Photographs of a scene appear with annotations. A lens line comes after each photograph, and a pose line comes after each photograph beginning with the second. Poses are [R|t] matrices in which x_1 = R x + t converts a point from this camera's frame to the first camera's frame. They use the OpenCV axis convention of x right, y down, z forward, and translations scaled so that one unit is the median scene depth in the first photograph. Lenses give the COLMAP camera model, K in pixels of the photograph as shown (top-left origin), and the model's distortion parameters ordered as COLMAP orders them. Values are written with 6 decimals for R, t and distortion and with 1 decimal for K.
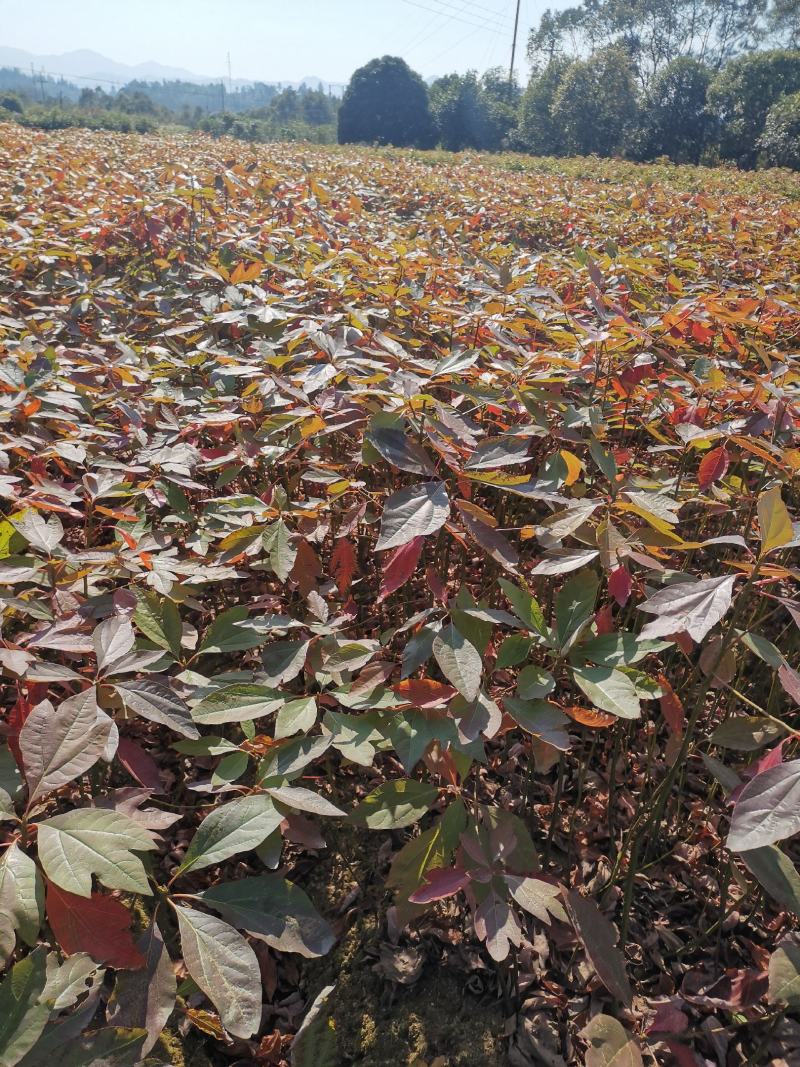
lens RADIAL K [[804.6, 0, 400.0], [0, 804.6, 533.5], [0, 0, 1]] dist [0.072357, -0.056533]
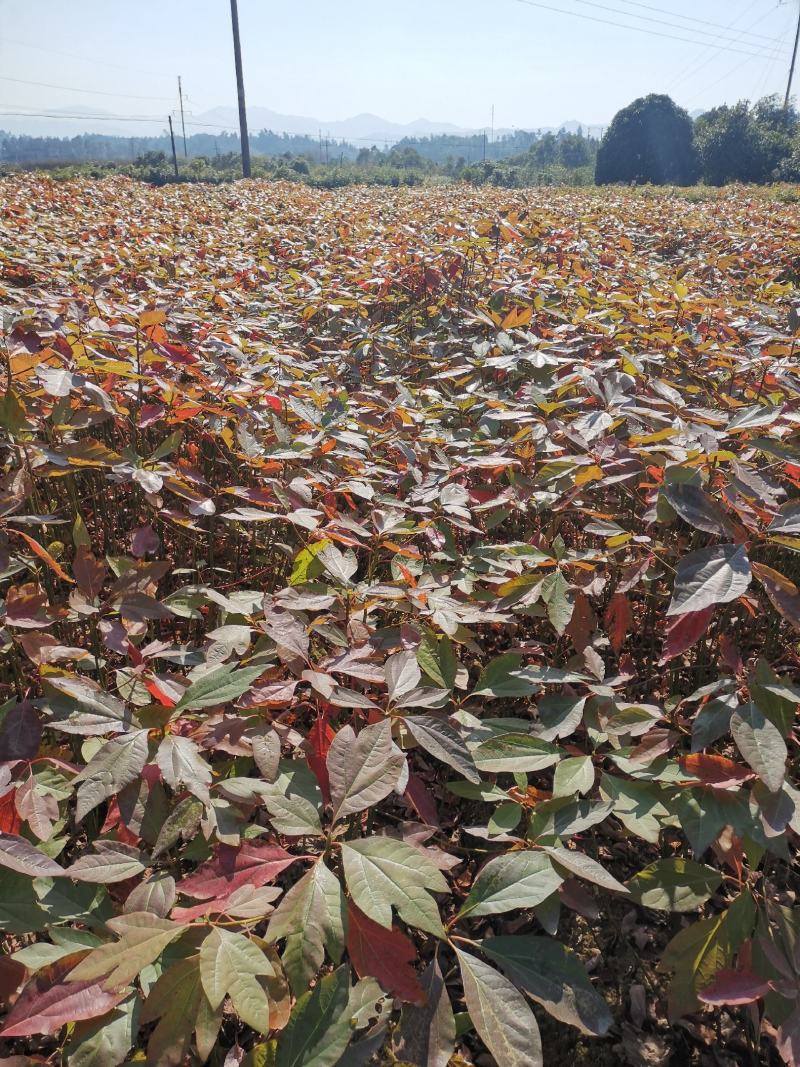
lens RADIAL K [[802.4, 0, 400.0], [0, 802.4, 533.5], [0, 0, 1]] dist [0.043101, 0.000097]
pose [[0.960280, 0.071204, -0.269800, -0.058338], [-0.082293, 0.996157, -0.029999, -0.012341], [0.266627, 0.051010, 0.962449, -0.008284]]
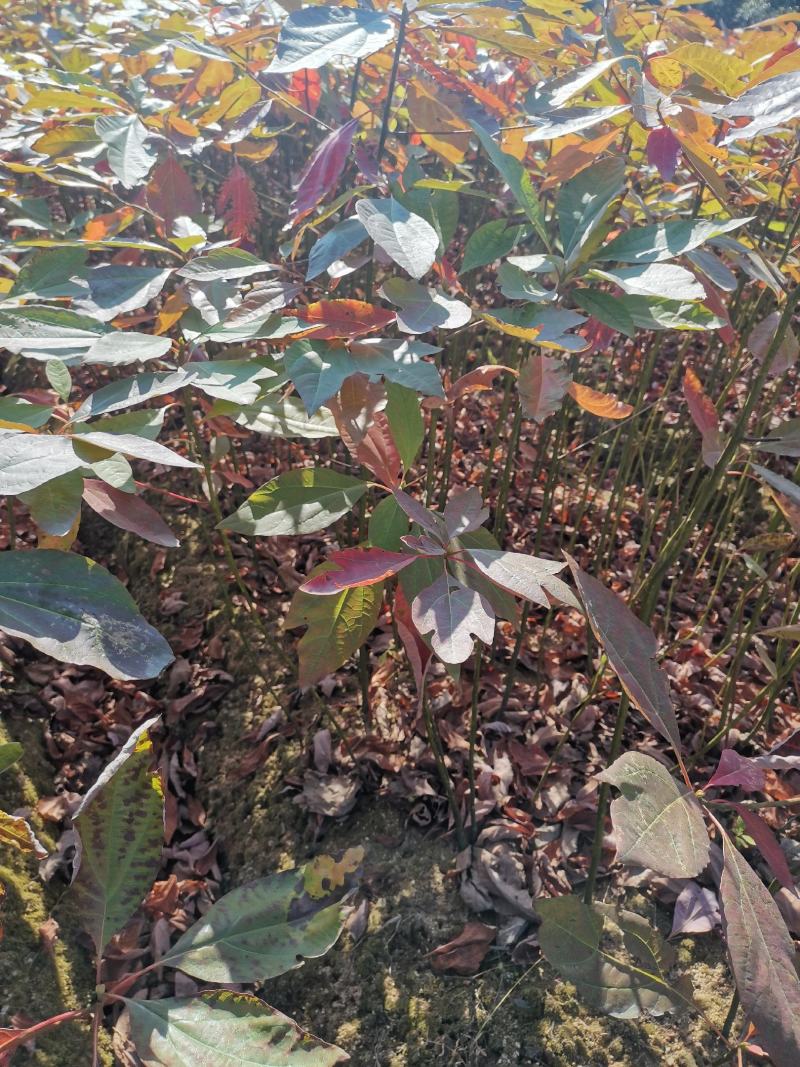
lens RADIAL K [[776.7, 0, 414.9], [0, 776.7, 531.0], [0, 0, 1]] dist [0.022101, -0.005246]
pose [[0.997551, 0.012879, 0.068743, 0.029232], [-0.018625, 0.996324, 0.083620, 0.205925], [-0.067413, -0.084696, 0.994124, 0.259365]]
